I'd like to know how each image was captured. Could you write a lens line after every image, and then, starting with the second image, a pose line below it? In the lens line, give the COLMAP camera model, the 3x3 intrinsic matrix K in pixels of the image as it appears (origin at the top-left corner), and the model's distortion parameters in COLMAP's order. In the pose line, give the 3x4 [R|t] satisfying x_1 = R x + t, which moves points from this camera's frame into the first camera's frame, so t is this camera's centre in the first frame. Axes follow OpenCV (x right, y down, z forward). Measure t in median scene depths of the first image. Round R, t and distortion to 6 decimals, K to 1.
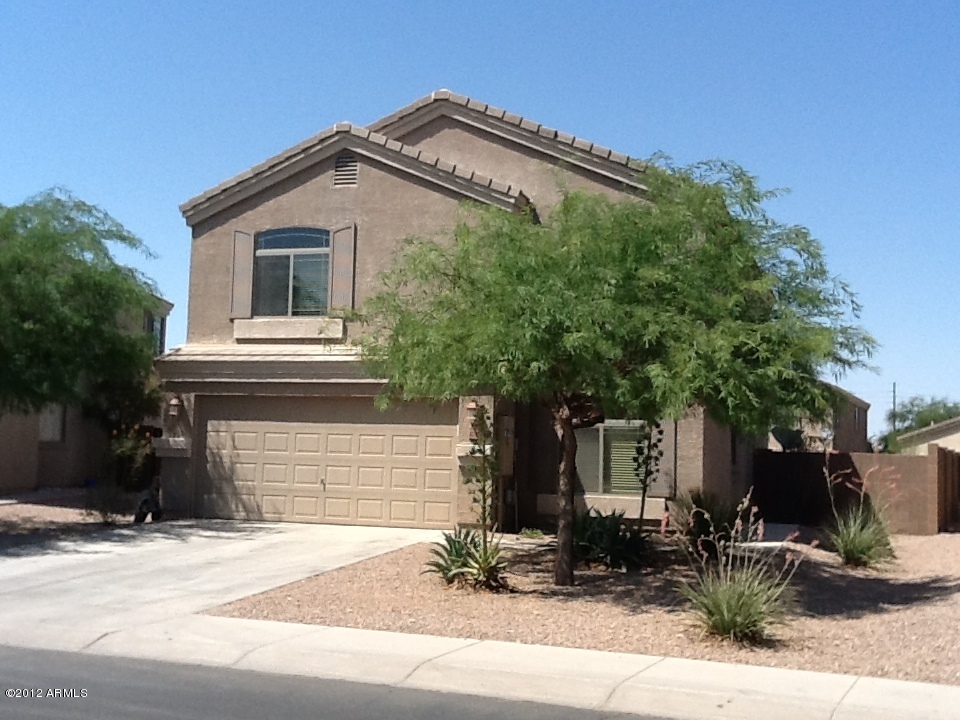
lens RADIAL K [[1183.6, 0, 479.4], [0, 1183.6, 358.5], [0, 0, 1]] dist [0.002370, 0.000000]
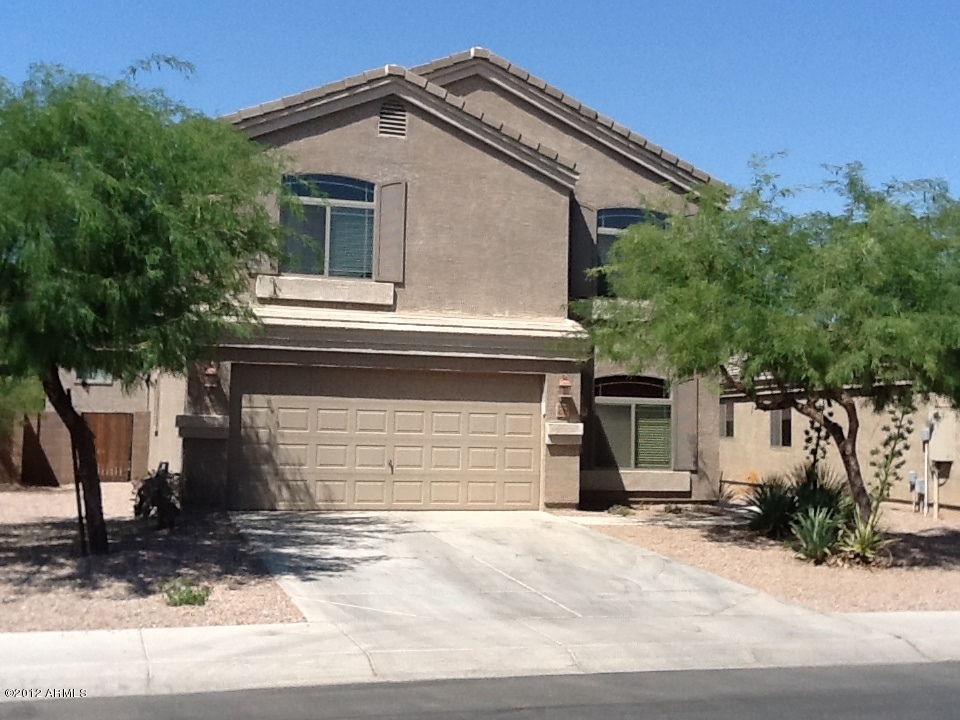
lens RADIAL K [[1183.6, 0, 479.5], [0, 1183.6, 361.1], [0, 0, 1]] dist [0.002370, 0.000000]
pose [[0.811808, 0.025093, 0.583385, -0.586395], [-0.047605, 0.998595, 0.023294, 0.001443], [-0.581981, -0.046682, 0.811862, 0.222488]]
